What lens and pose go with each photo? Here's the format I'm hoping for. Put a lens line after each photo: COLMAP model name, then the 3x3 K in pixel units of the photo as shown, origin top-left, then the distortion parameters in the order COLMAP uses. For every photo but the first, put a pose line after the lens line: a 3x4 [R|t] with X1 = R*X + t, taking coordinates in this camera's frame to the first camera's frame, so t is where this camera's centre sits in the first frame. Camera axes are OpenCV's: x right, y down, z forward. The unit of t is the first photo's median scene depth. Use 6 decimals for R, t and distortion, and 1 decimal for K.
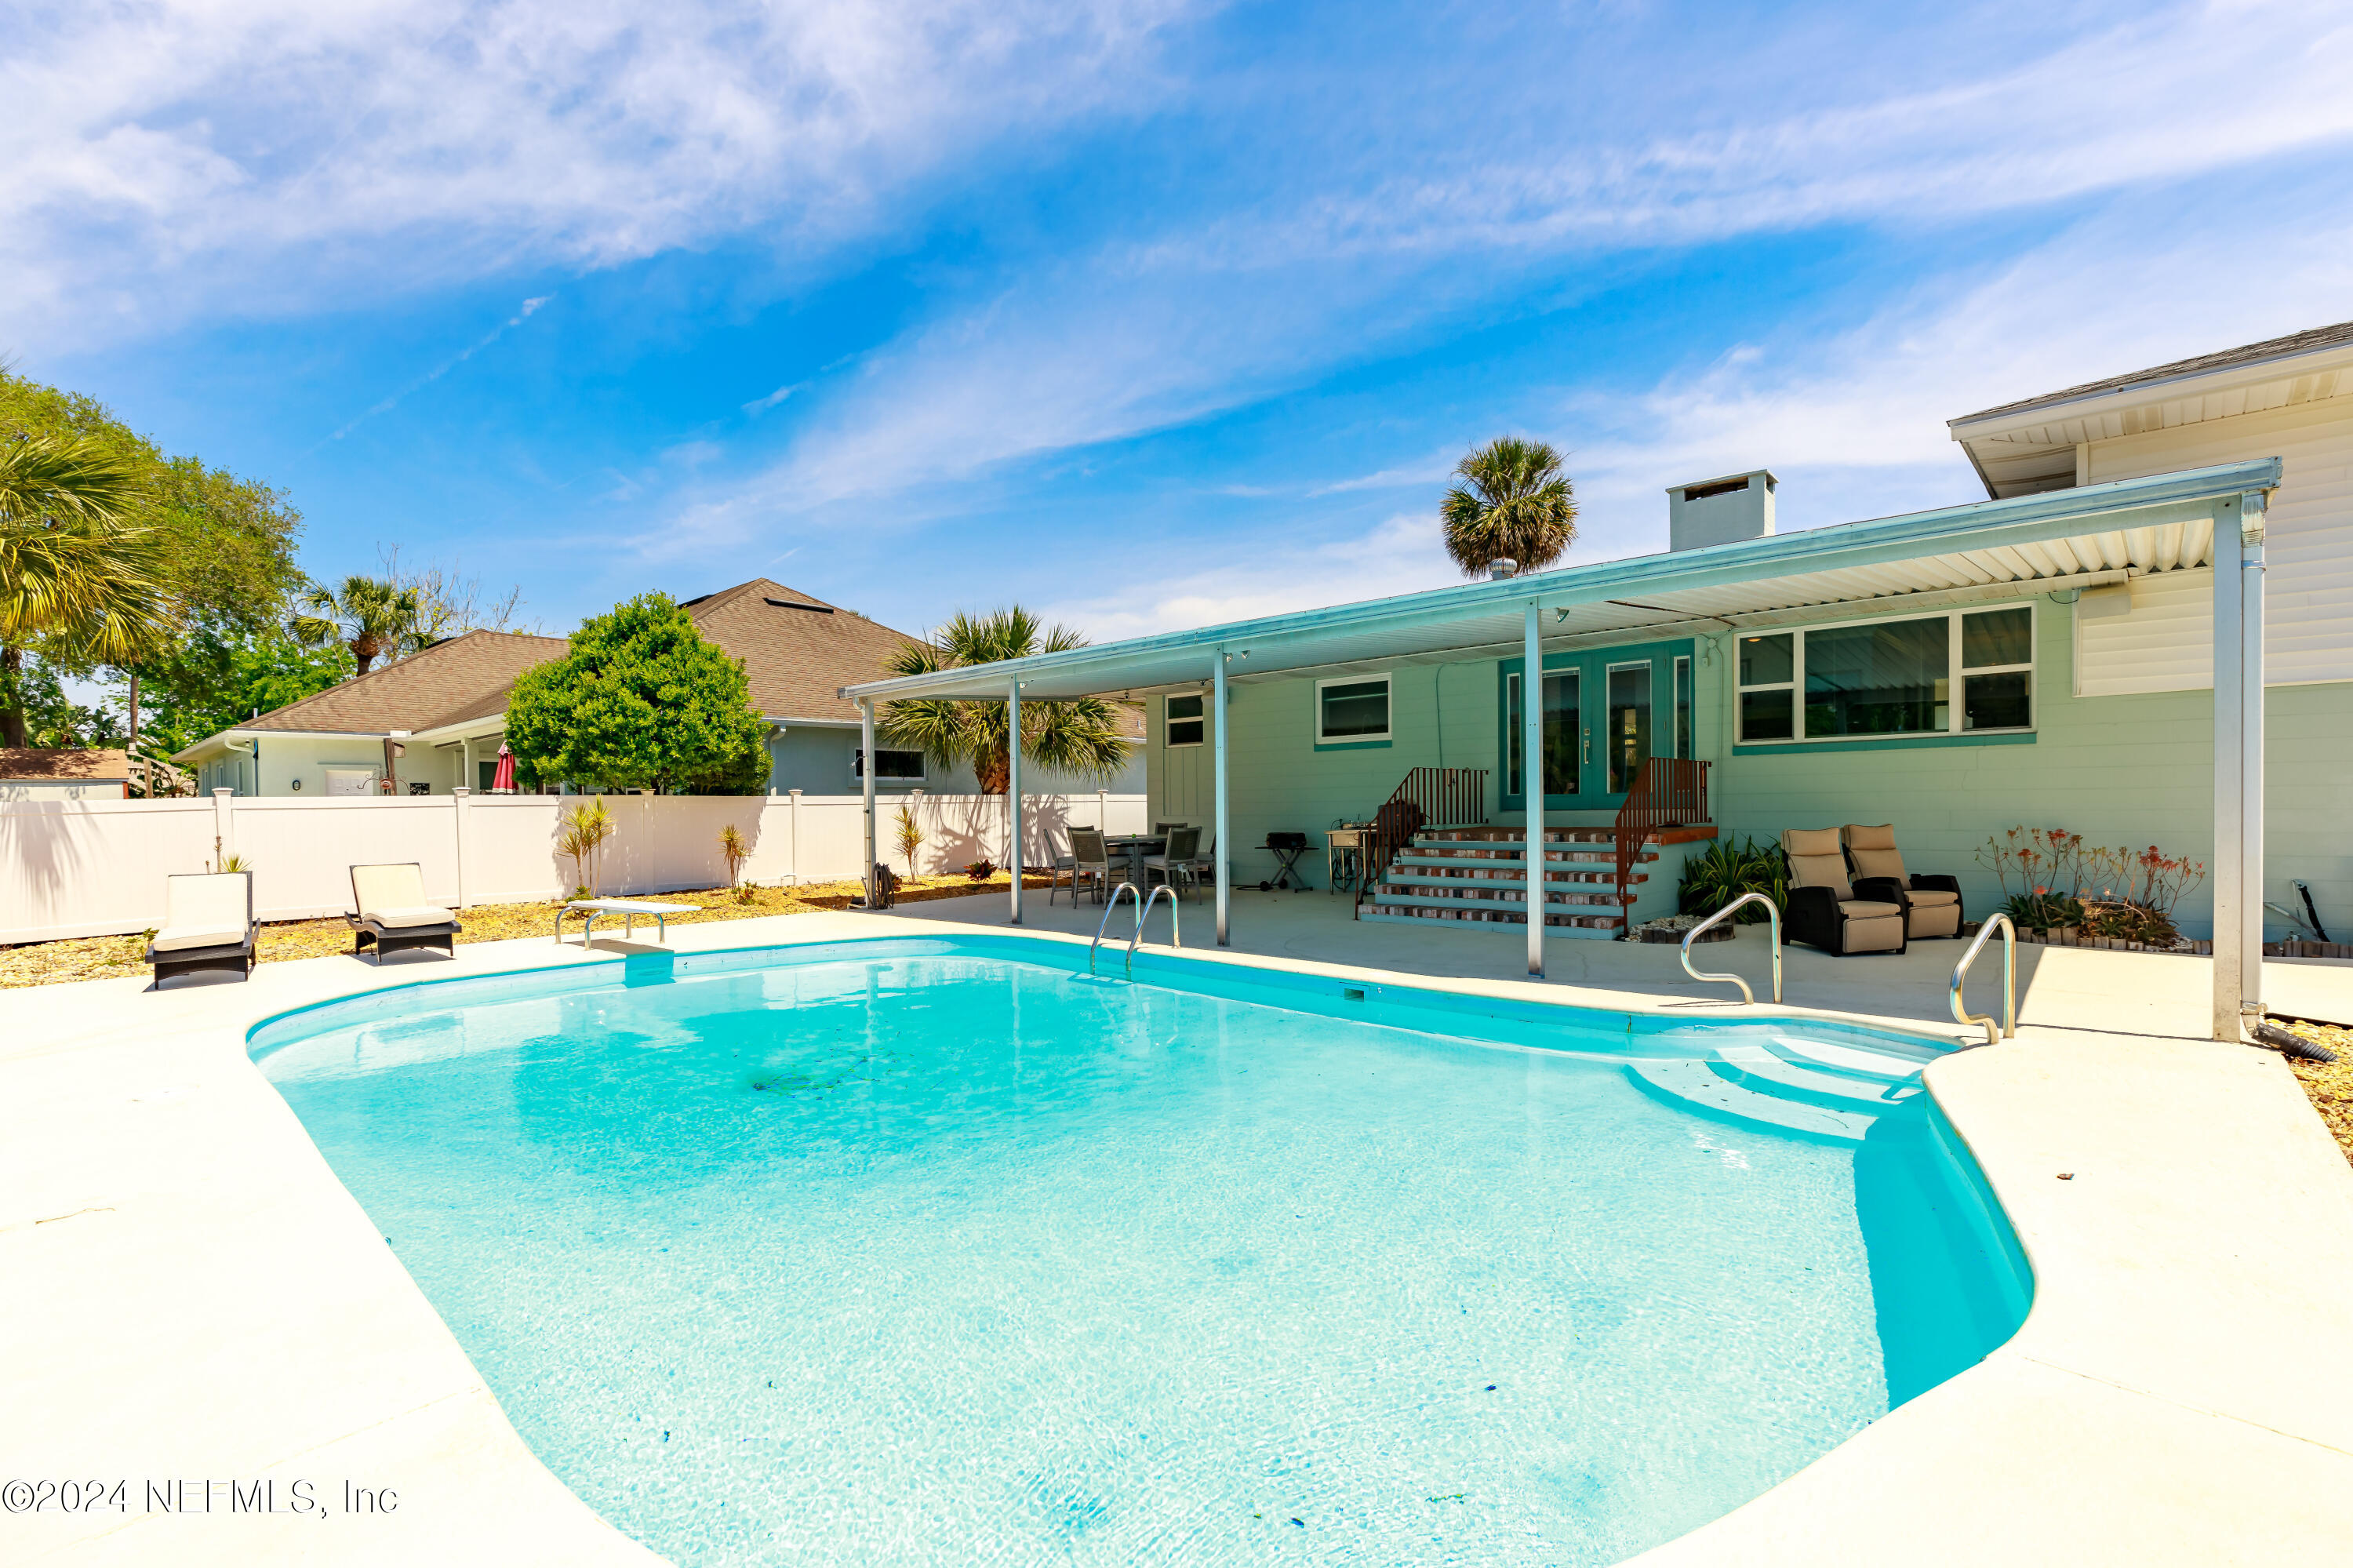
lens RADIAL K [[1073.4, 0, 1162.0], [0, 1073.4, 892.2], [0, 0, 1]] dist [0.001043, 0.000475]
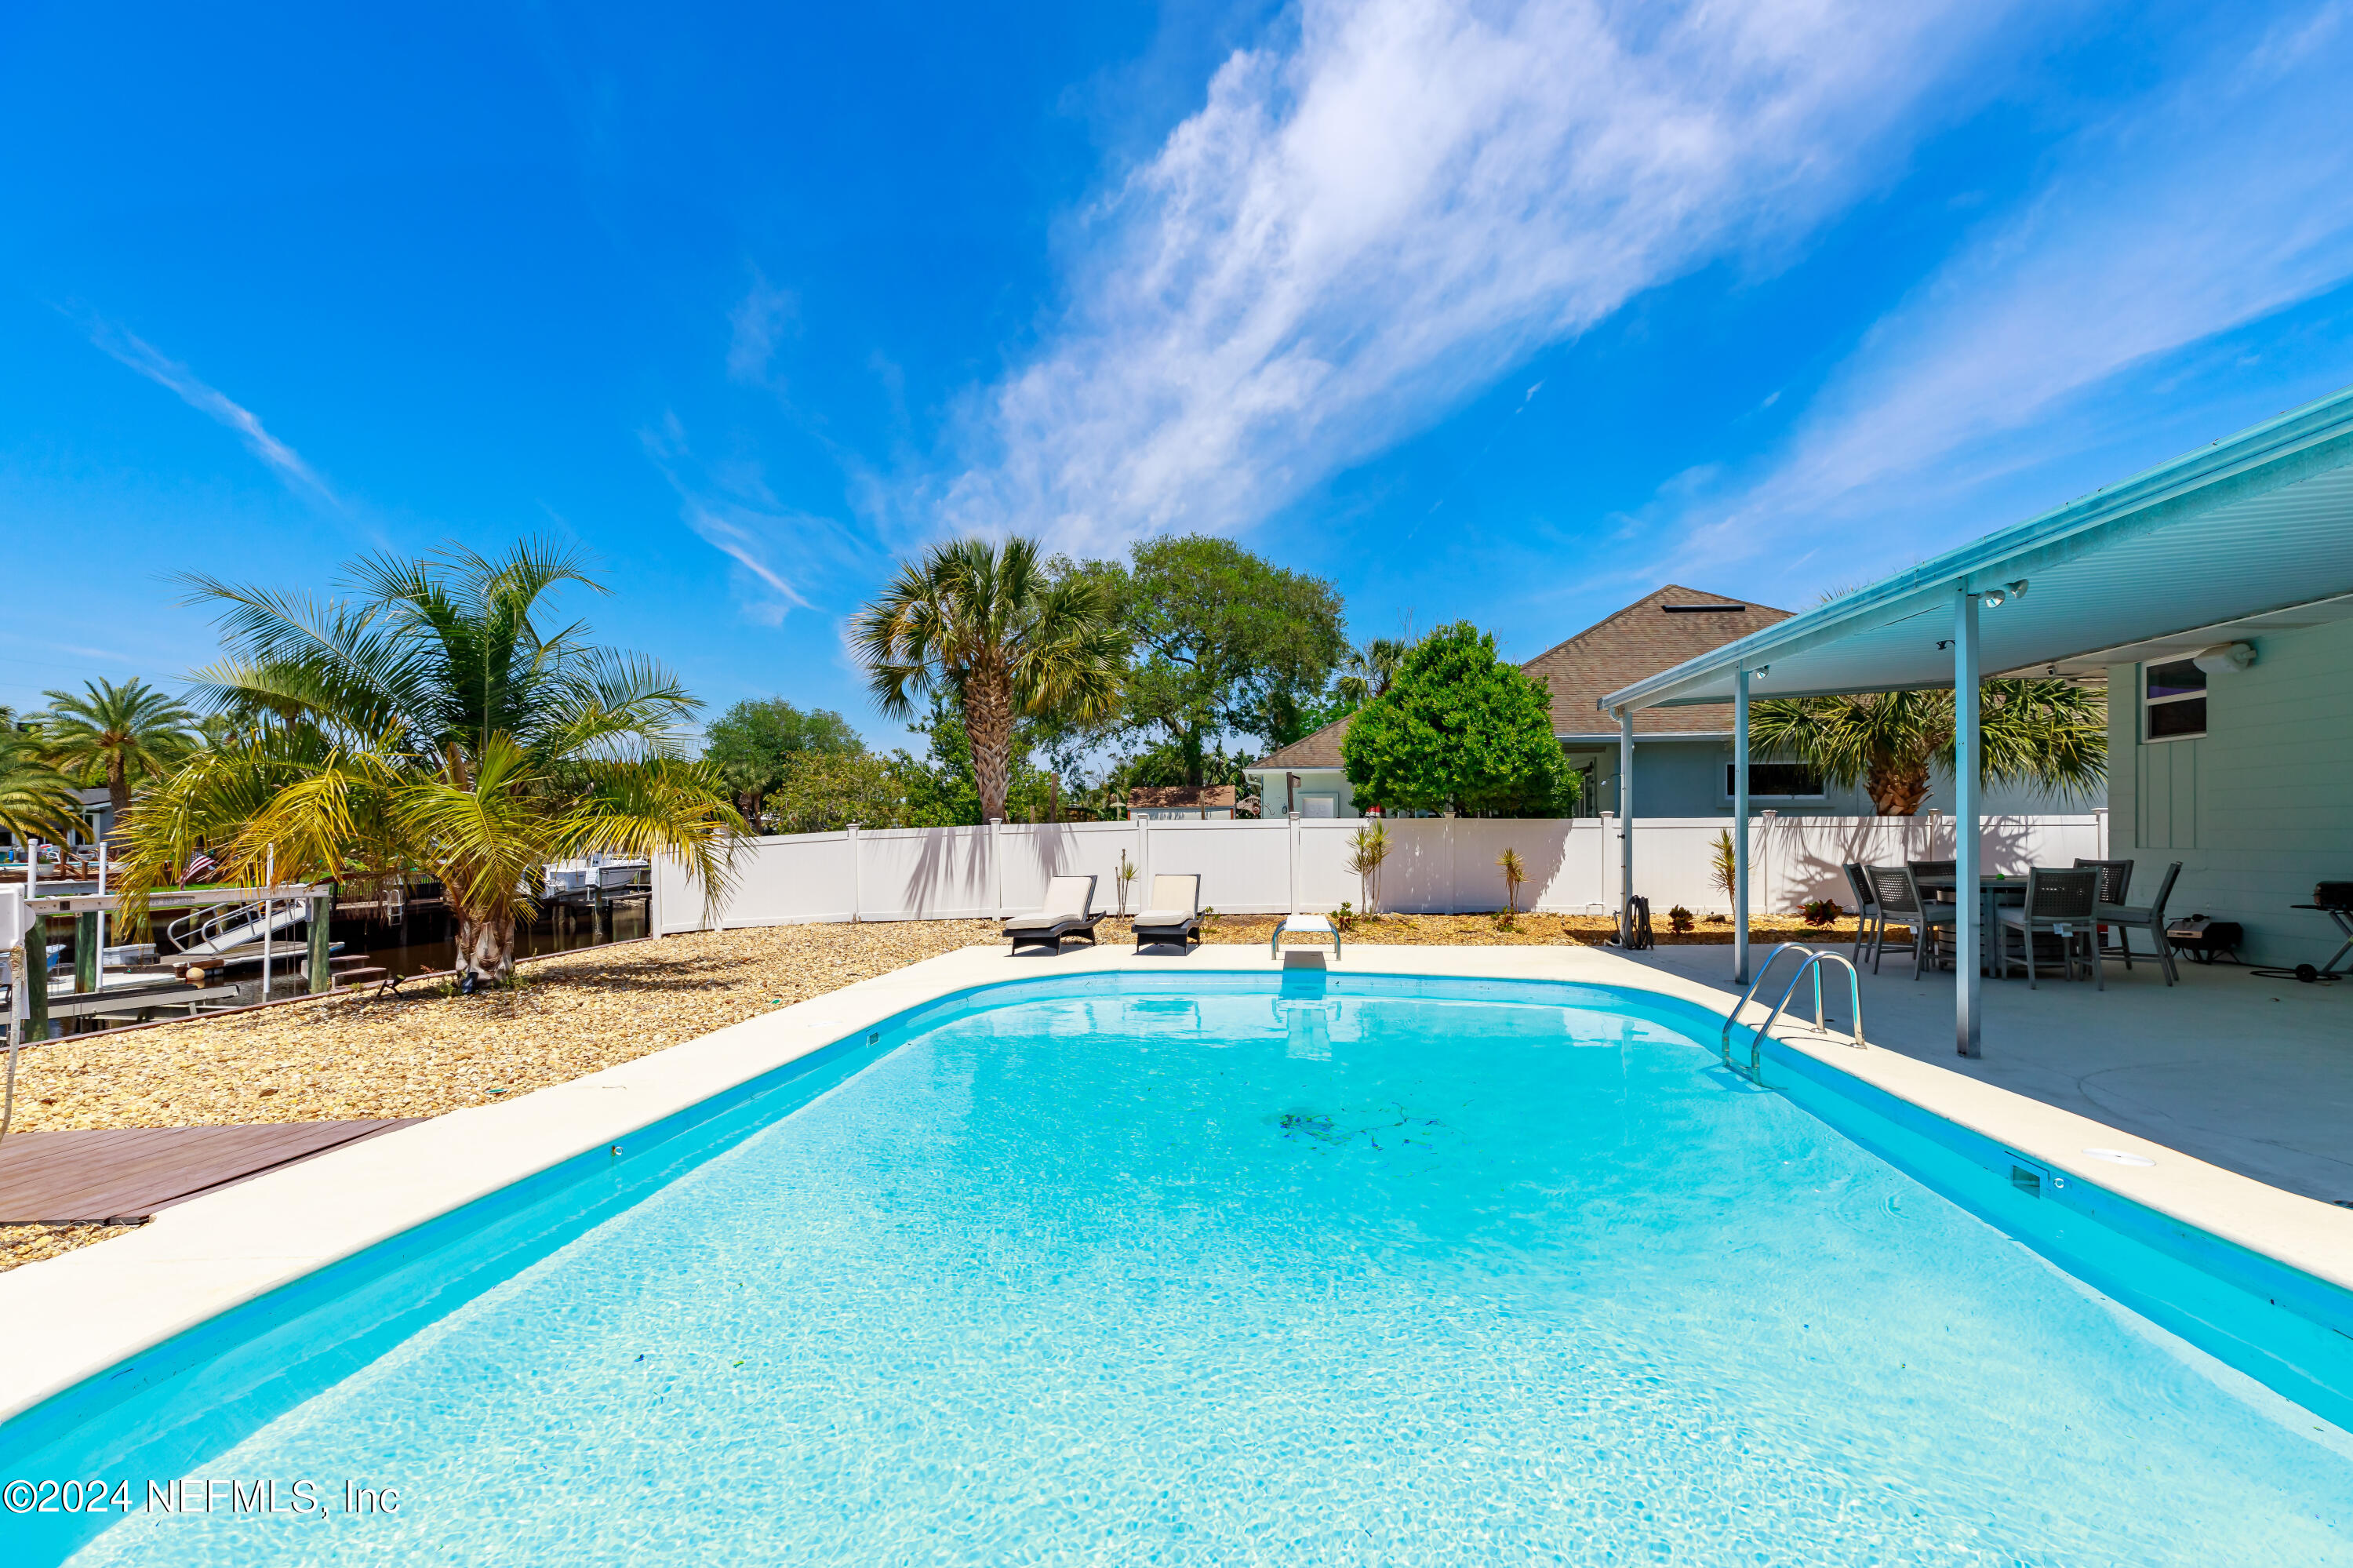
lens RADIAL K [[1073.4, 0, 1169.3], [0, 1073.4, 792.4], [0, 0, 1]] dist [0.001043, 0.000475]
pose [[0.633421, -0.020677, -0.773531, 0.115790], [-0.066682, 0.994466, -0.081187, -0.009970], [0.770929, 0.103006, 0.628537, 0.110032]]
